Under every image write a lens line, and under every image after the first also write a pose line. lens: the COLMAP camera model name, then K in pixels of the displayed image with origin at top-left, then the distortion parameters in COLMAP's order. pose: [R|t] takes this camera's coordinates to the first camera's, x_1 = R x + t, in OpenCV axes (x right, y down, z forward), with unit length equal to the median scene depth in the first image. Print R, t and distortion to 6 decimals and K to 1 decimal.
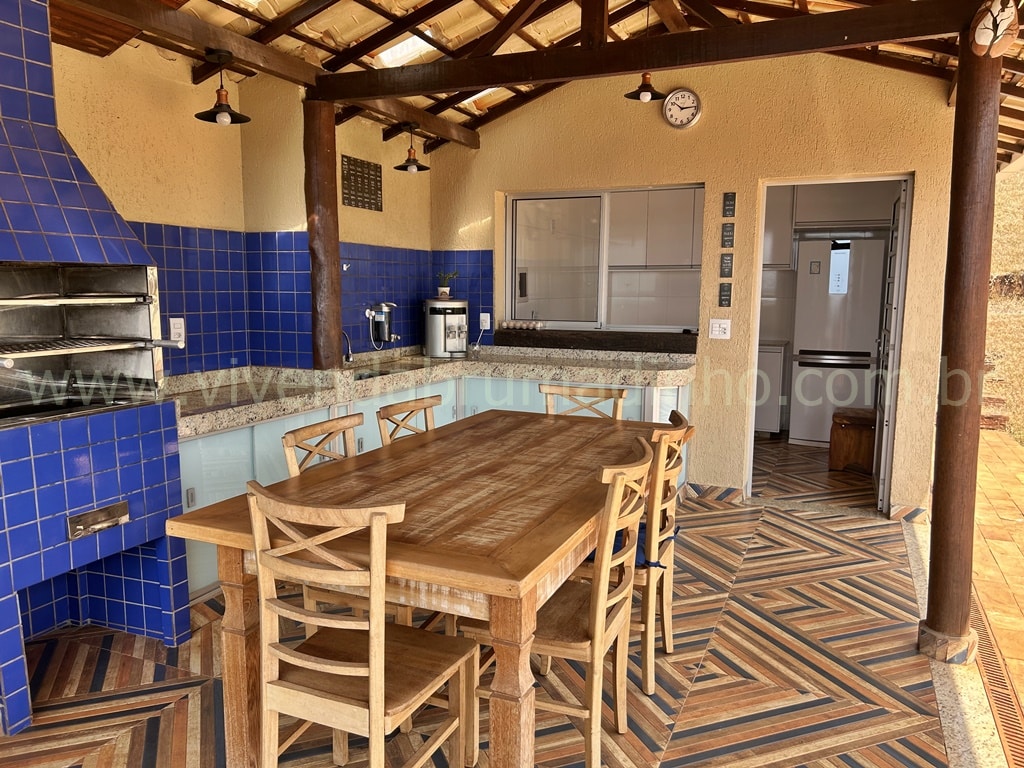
lens RADIAL K [[771.0, 0, 512.0], [0, 771.0, 384.0], [0, 0, 1]] dist [0.060690, -0.070049]
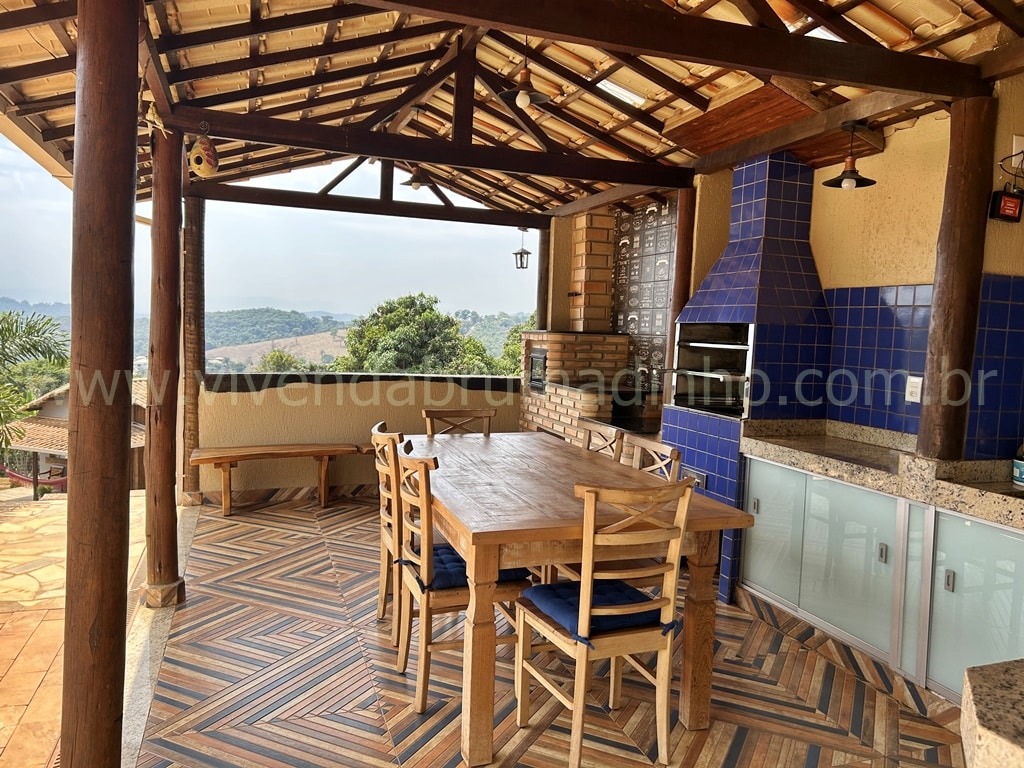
lens RADIAL K [[771.0, 0, 512.0], [0, 771.0, 384.0], [0, 0, 1]] dist [0.060690, -0.070049]
pose [[-0.719942, 0.021043, -0.693715, 0.476488], [-0.125550, 0.979101, 0.159996, -0.130429], [0.682583, 0.202284, -0.702254, 1.033706]]
